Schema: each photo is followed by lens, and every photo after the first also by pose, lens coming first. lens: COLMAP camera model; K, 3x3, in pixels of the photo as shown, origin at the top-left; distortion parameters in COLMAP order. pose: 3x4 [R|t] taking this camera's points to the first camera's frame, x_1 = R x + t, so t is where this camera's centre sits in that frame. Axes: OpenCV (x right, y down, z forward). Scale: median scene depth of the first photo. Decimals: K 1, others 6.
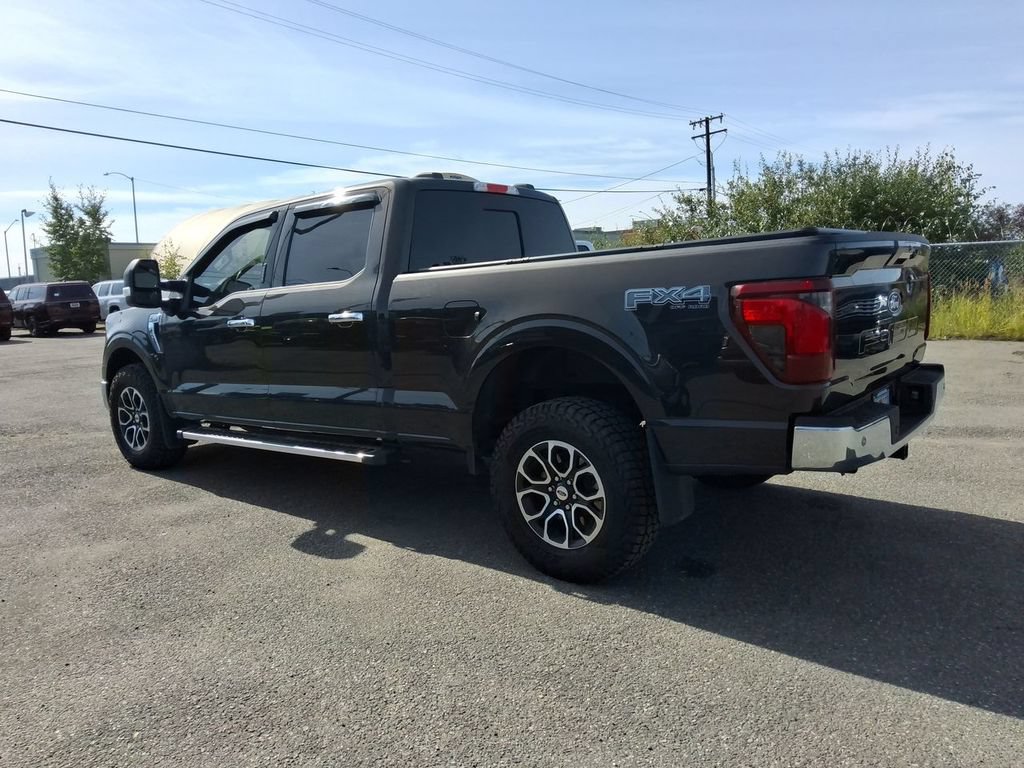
lens RADIAL K [[759.1, 0, 512.0], [0, 759.1, 384.0], [0, 0, 1]] dist [0.074591, -0.126374]
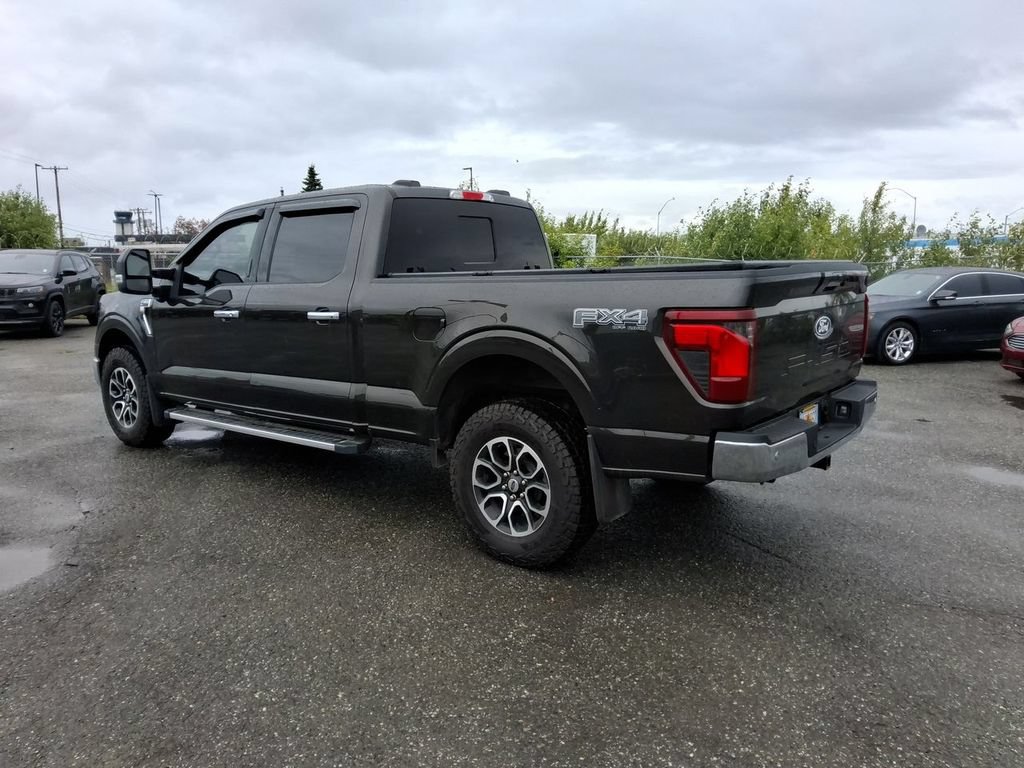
lens RADIAL K [[759.1, 0, 512.0], [0, 759.1, 384.0], [0, 0, 1]] dist [0.074591, -0.126374]
pose [[0.999234, 0.038180, 0.008596, 0.040863], [-0.038425, 0.998797, 0.030454, -0.033868], [-0.007423, -0.030761, 0.999499, -0.077150]]
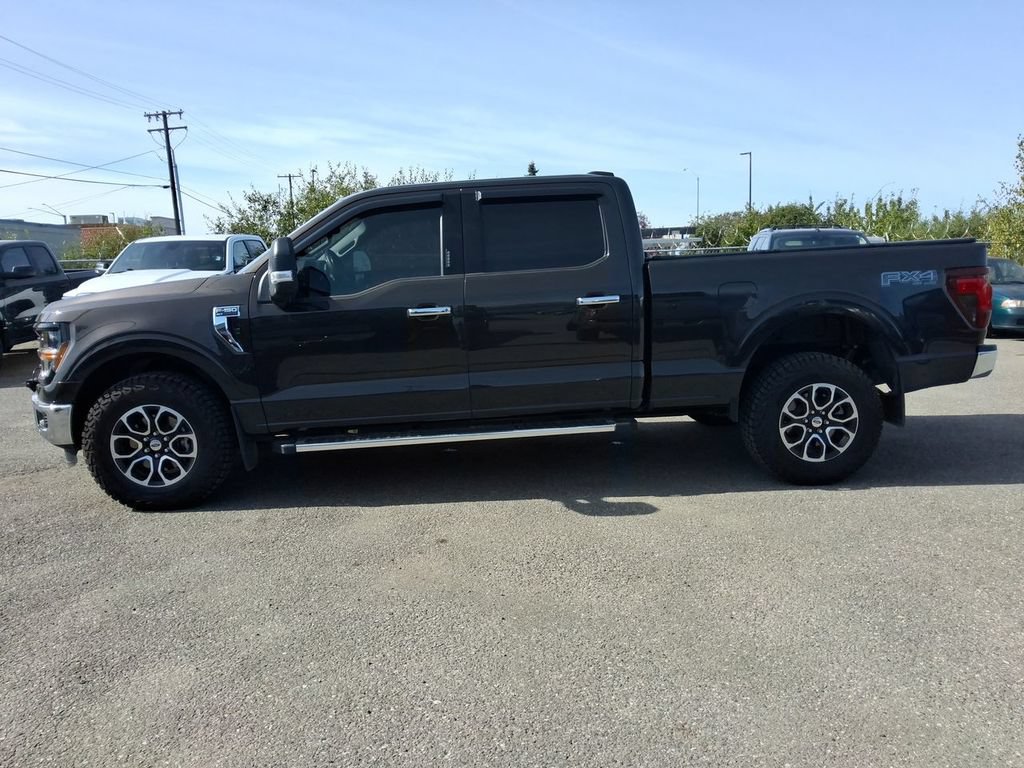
lens RADIAL K [[759.1, 0, 512.0], [0, 759.1, 384.0], [0, 0, 1]] dist [0.074591, -0.126374]
pose [[0.738995, -0.082300, 0.668665, -1.071409], [0.087171, 0.995848, 0.026231, -0.007487], [-0.668047, 0.038903, 0.743101, 0.287679]]
